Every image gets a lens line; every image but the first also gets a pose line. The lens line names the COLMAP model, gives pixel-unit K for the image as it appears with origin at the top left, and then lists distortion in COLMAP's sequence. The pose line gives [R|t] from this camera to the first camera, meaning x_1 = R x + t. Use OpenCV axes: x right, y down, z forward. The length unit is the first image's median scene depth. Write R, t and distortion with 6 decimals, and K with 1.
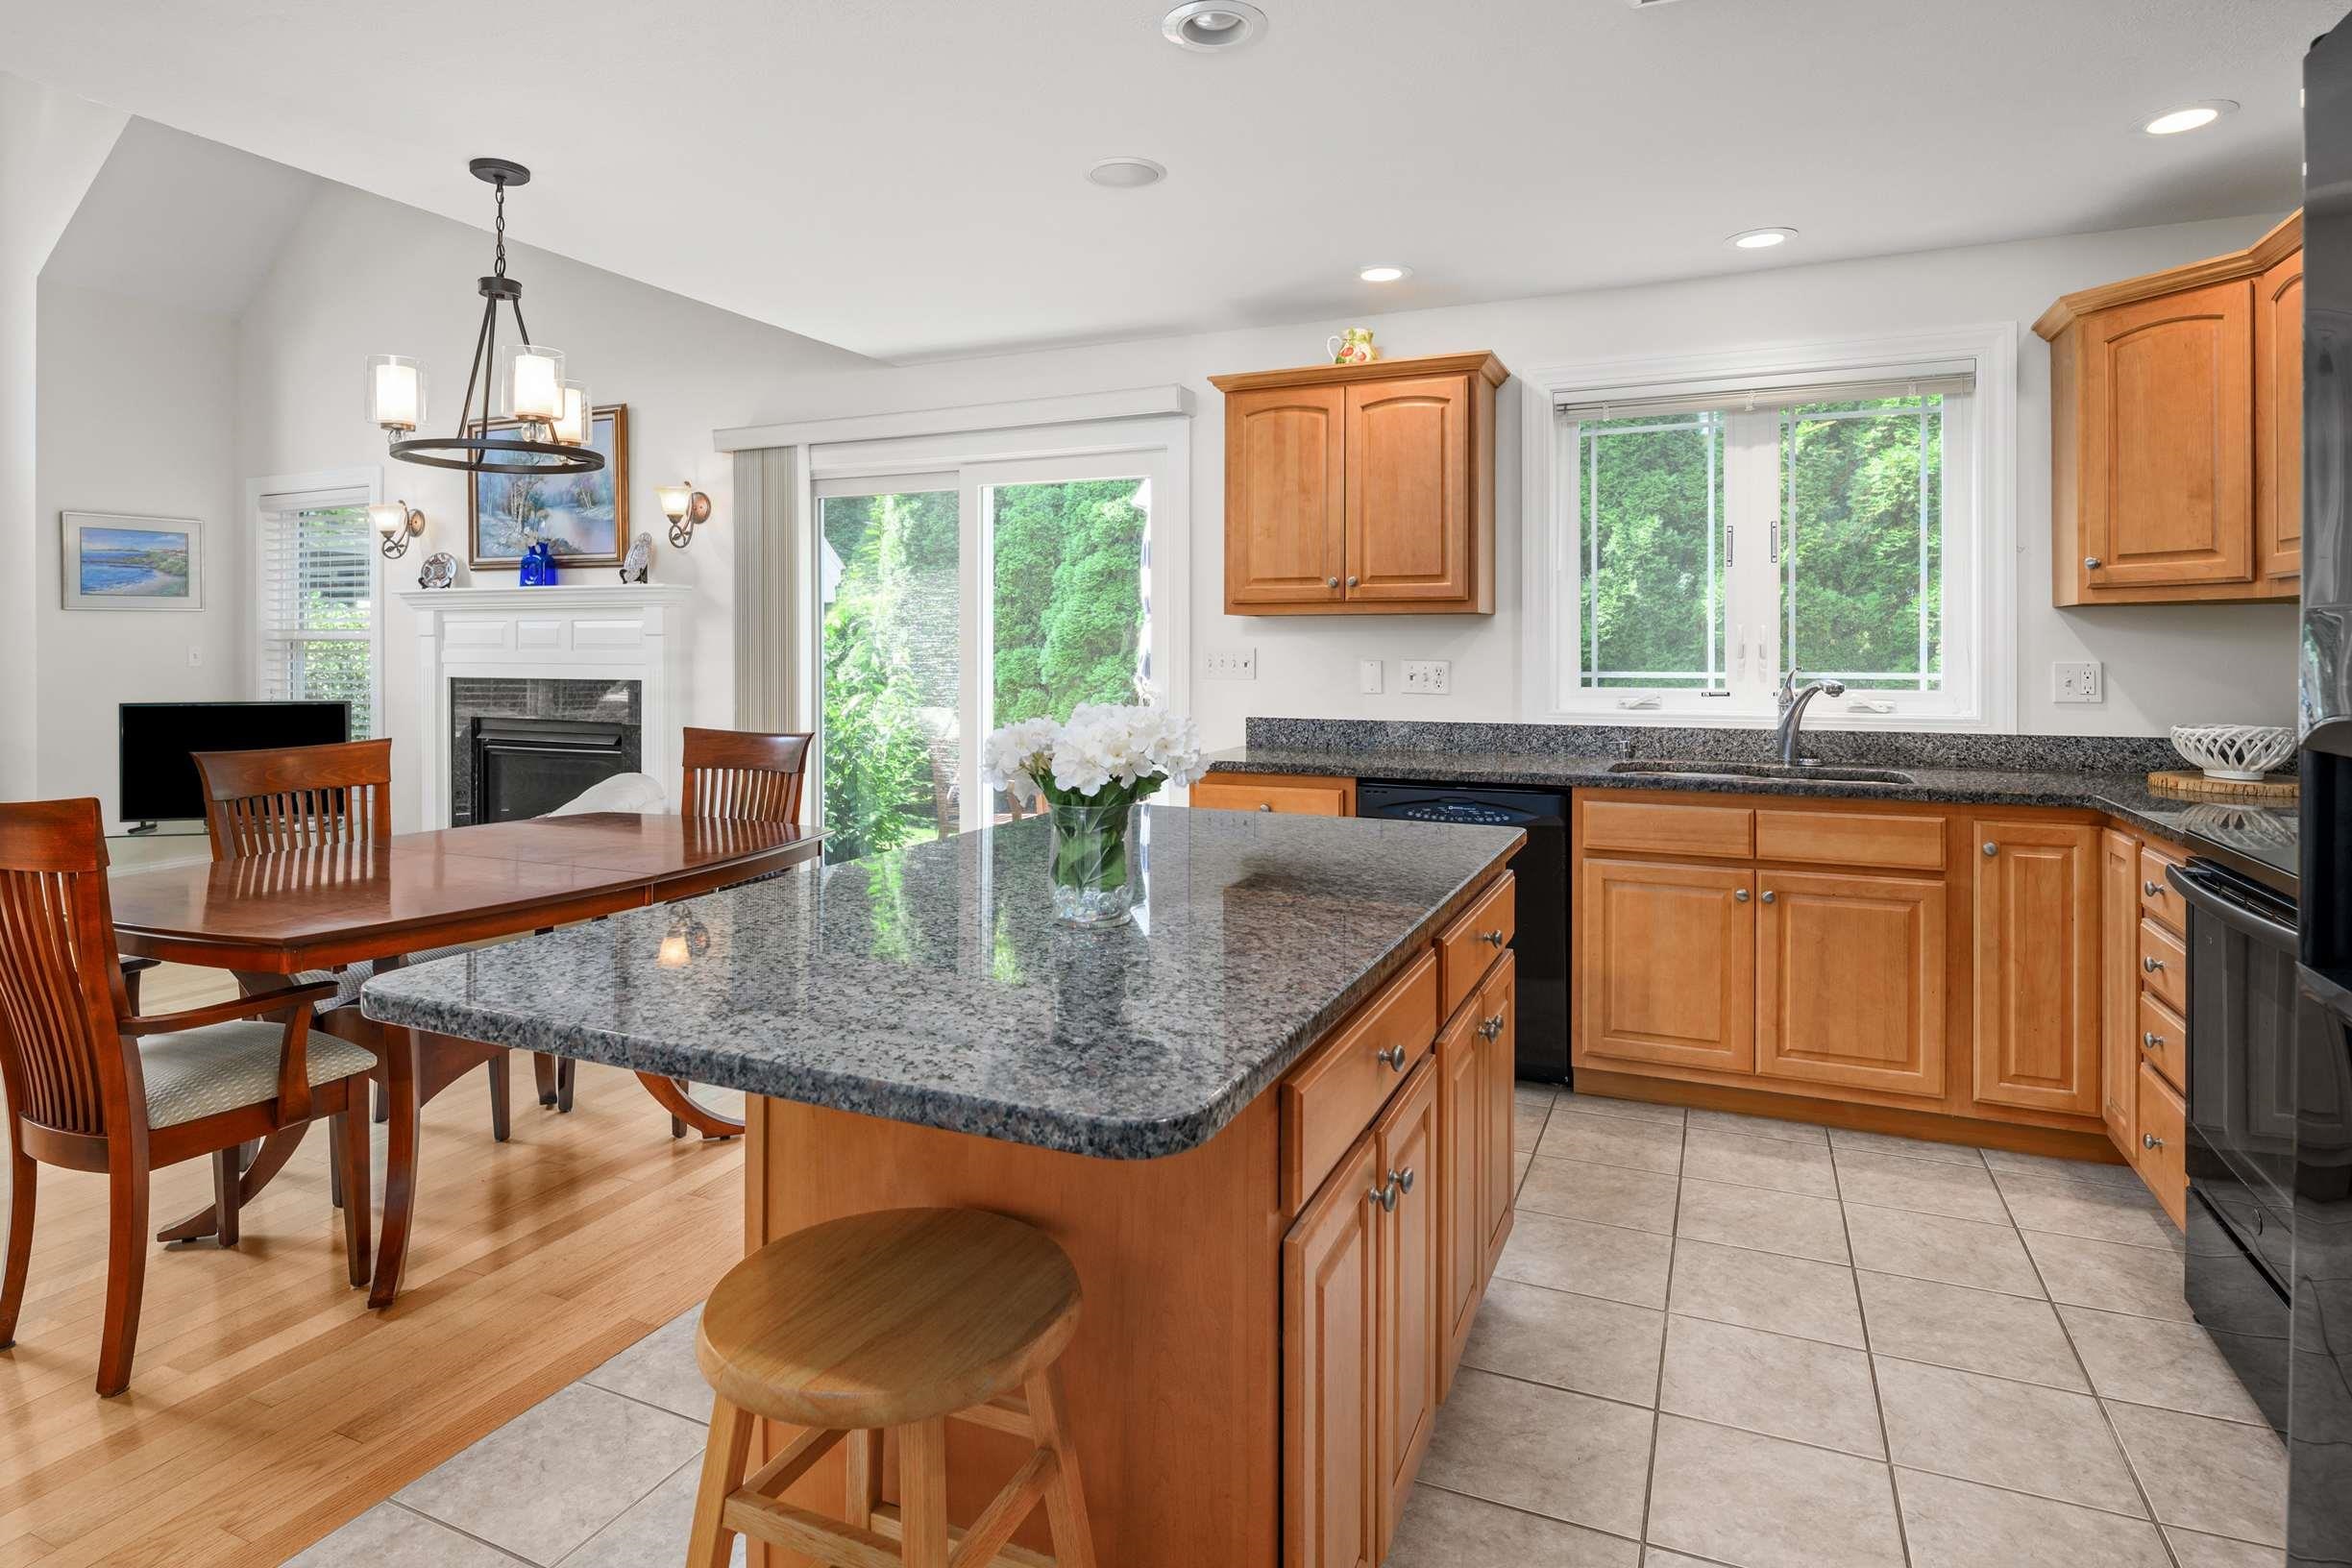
lens RADIAL K [[1284.5, 0, 1173.2], [0, 1284.5, 650.6], [0, 0, 1]] dist [-0.004875, -0.000215]
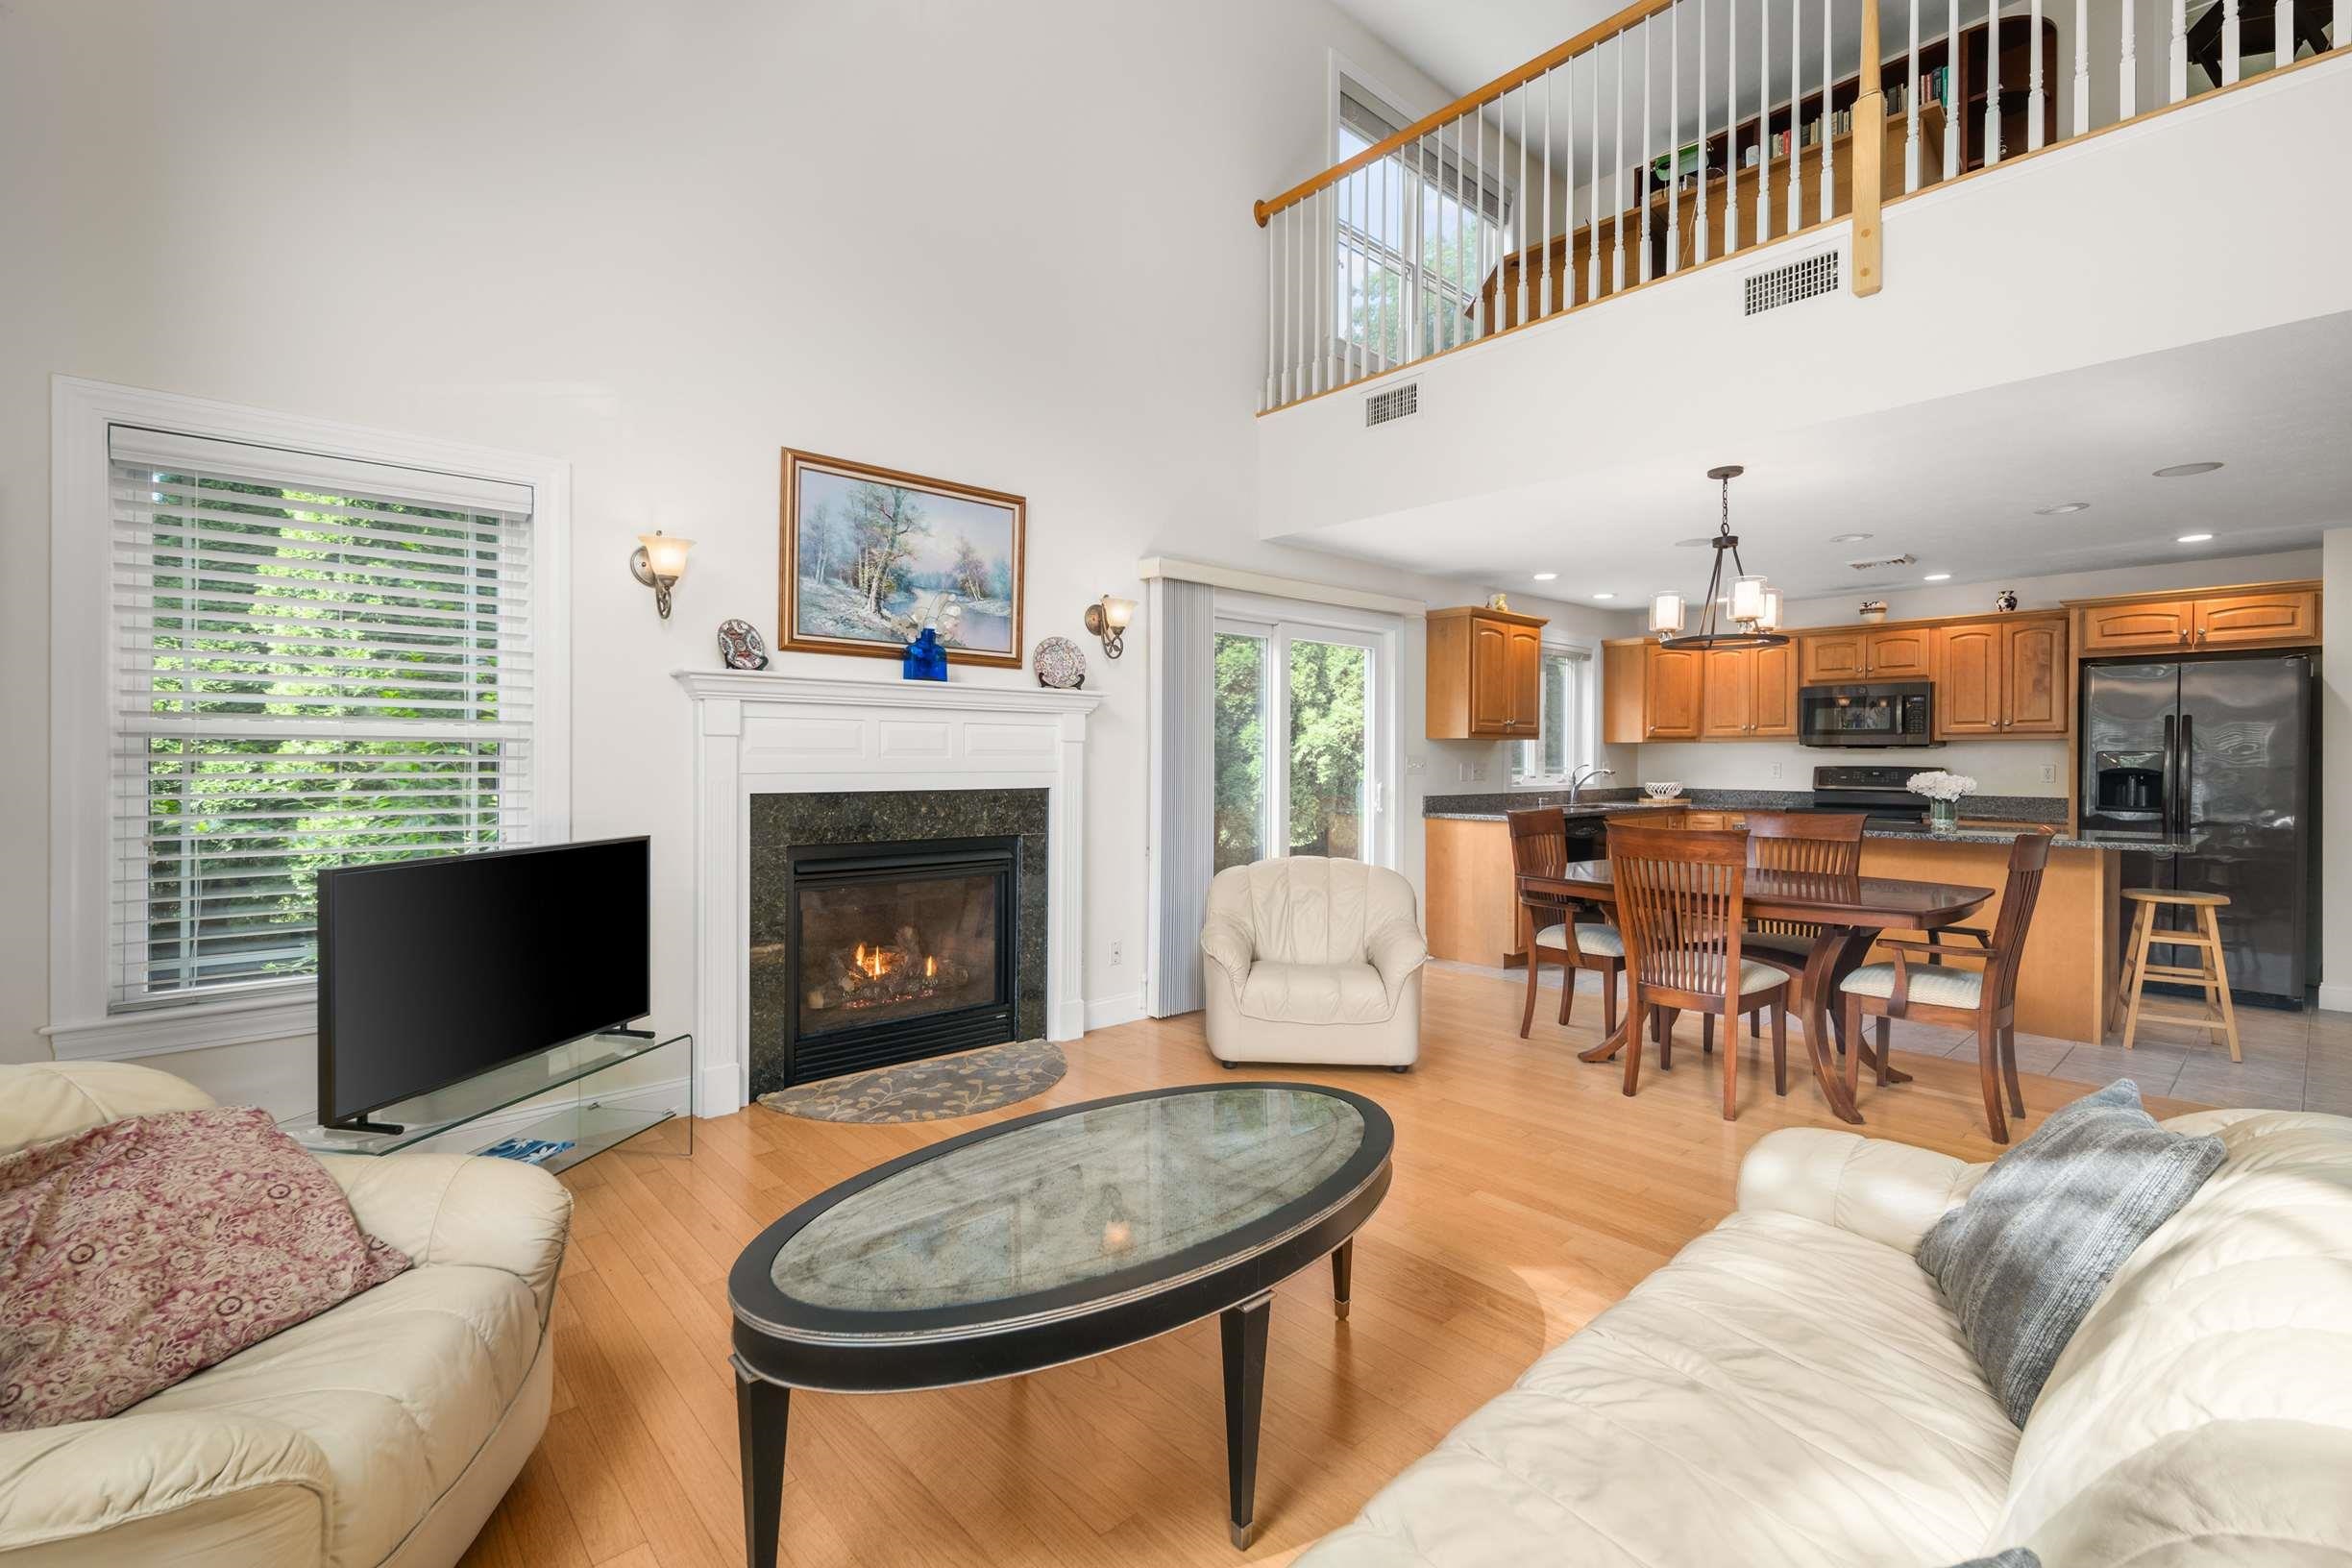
lens RADIAL K [[1026.7, 0, 1181.4], [0, 1026.7, 771.1], [0, 0, 1]] dist [-0.009862, -0.000155]
pose [[0.400041, -0.012849, 0.916407, -1.497072], [-0.002407, 0.999884, 0.015070, -0.002642], [-0.916494, -0.008234, 0.399963, 0.820283]]
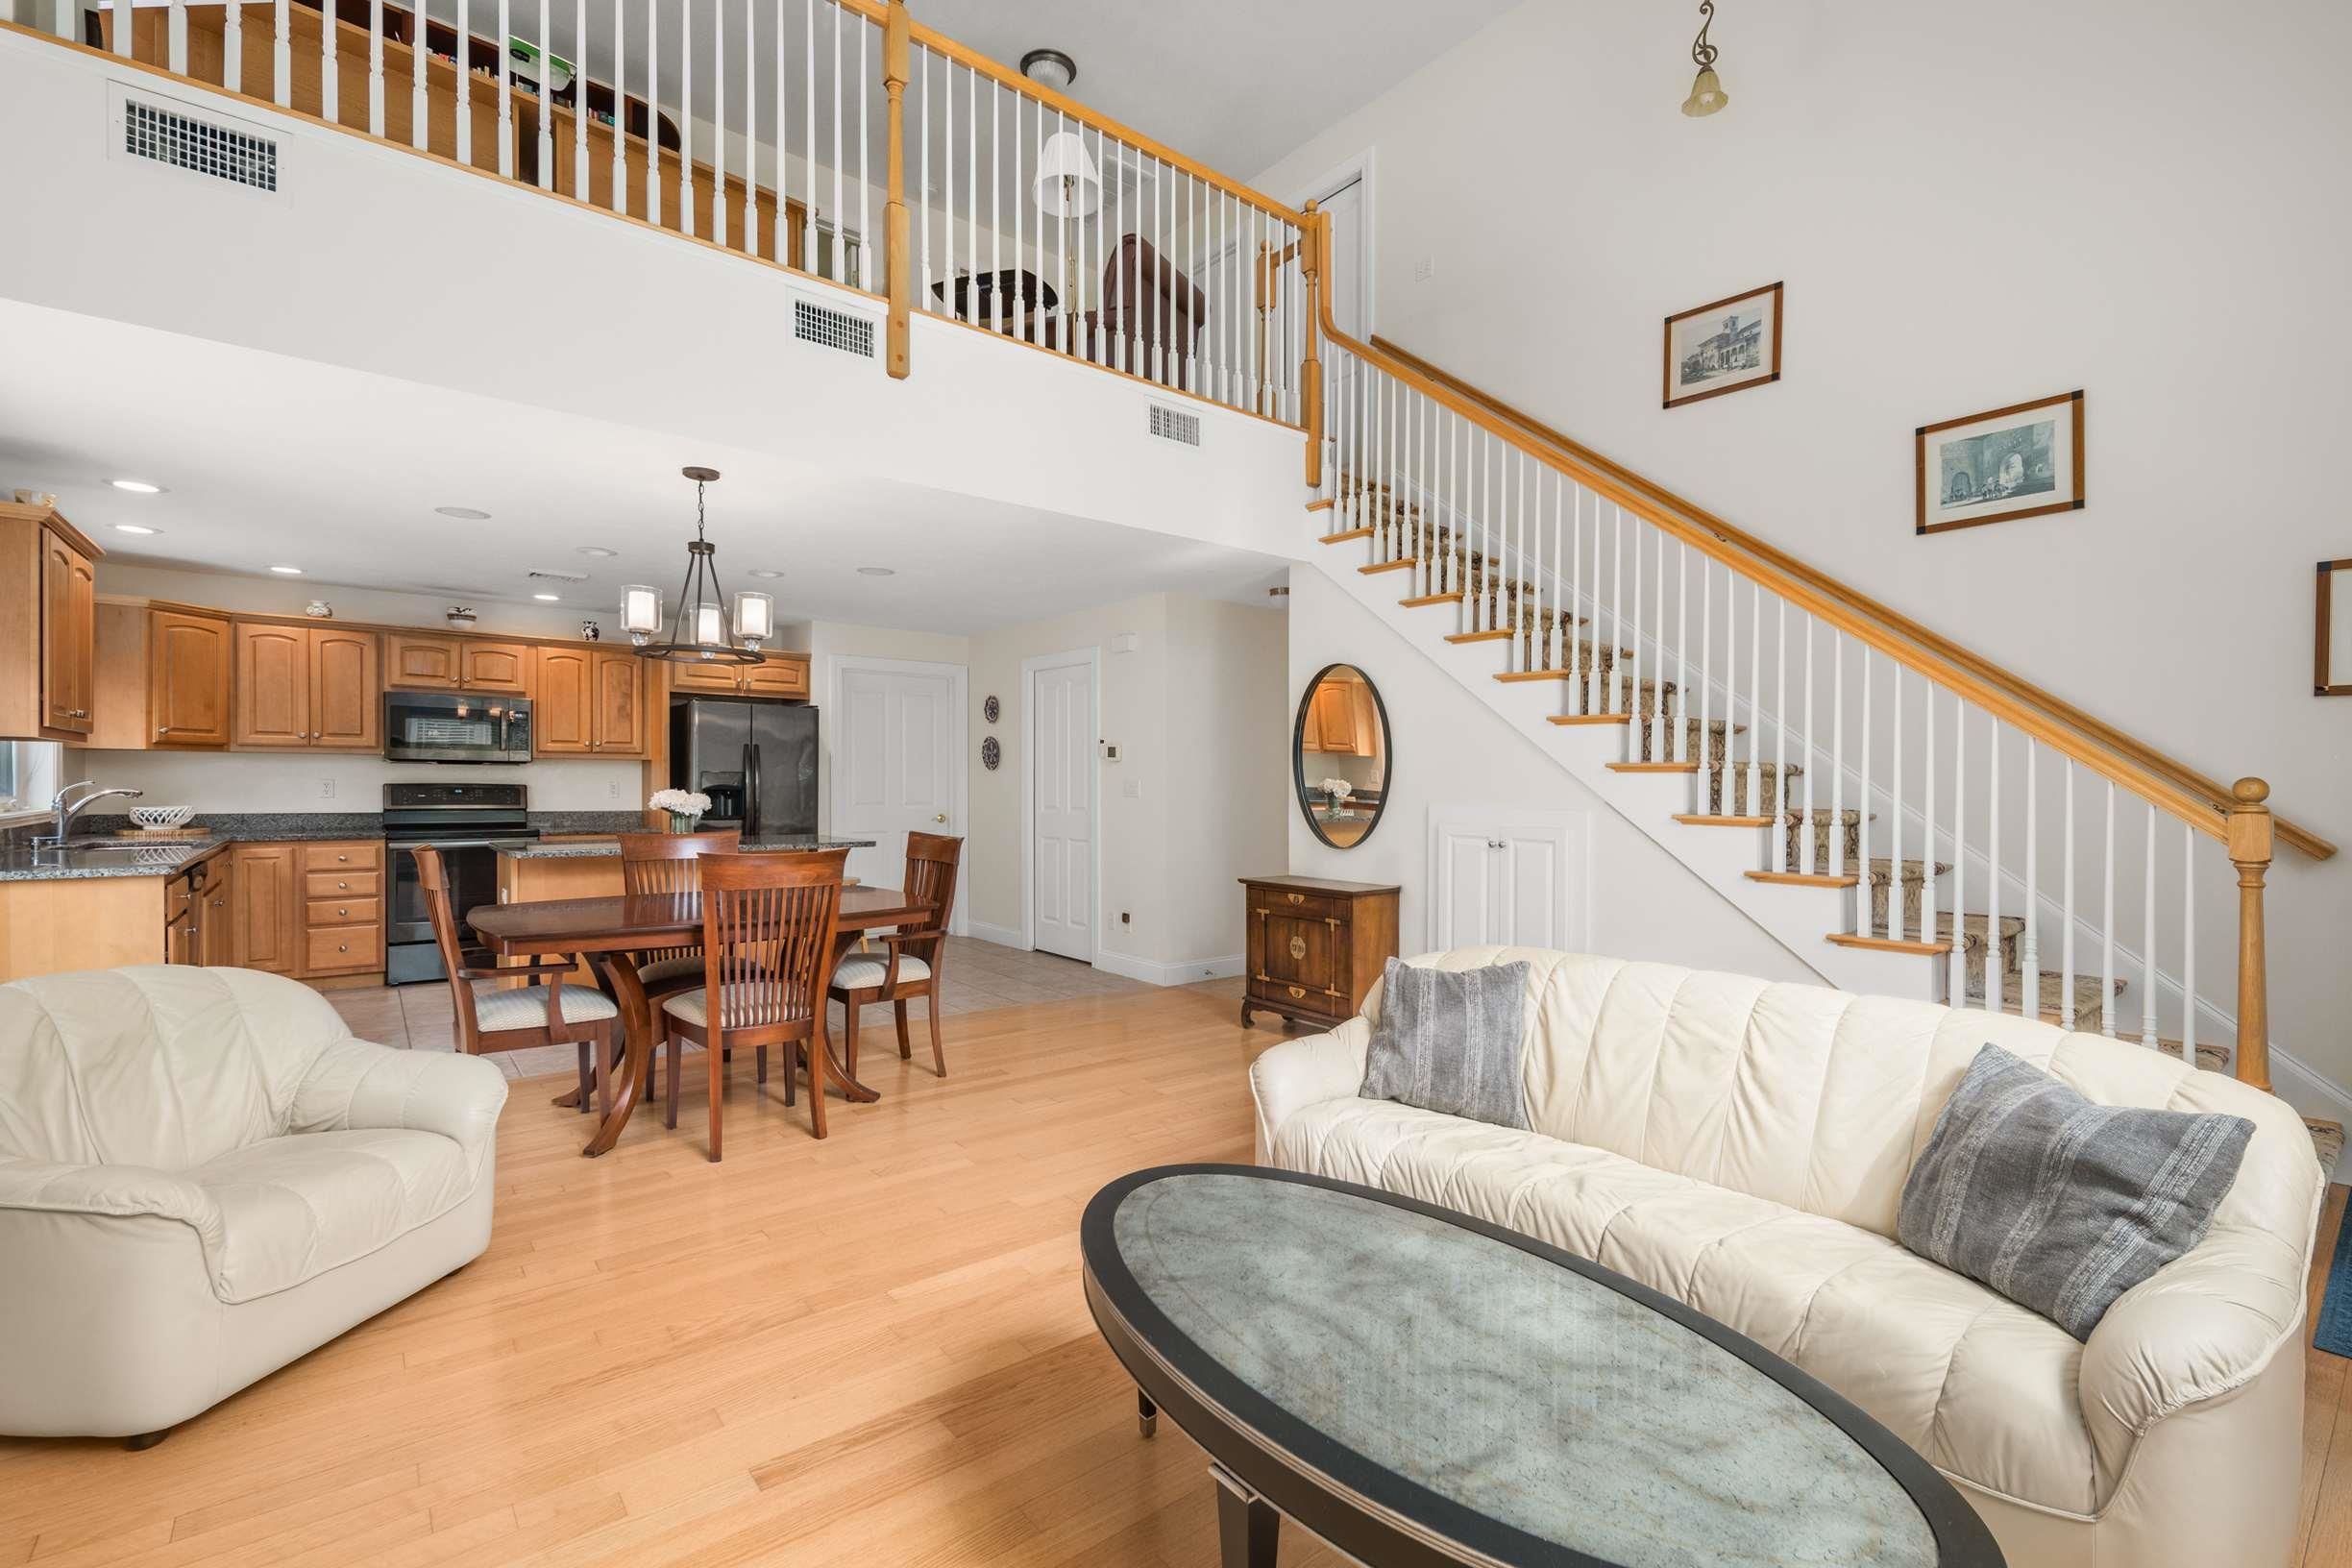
lens RADIAL K [[1026.7, 0, 1165.4], [0, 1026.7, 793.4], [0, 0, 1]] dist [-0.009862, -0.000155]
pose [[-0.895550, -0.015771, 0.444681, -1.174633], [-0.012635, 0.999870, 0.010014, -0.001923], [-0.444782, 0.003350, -0.895633, 1.379263]]
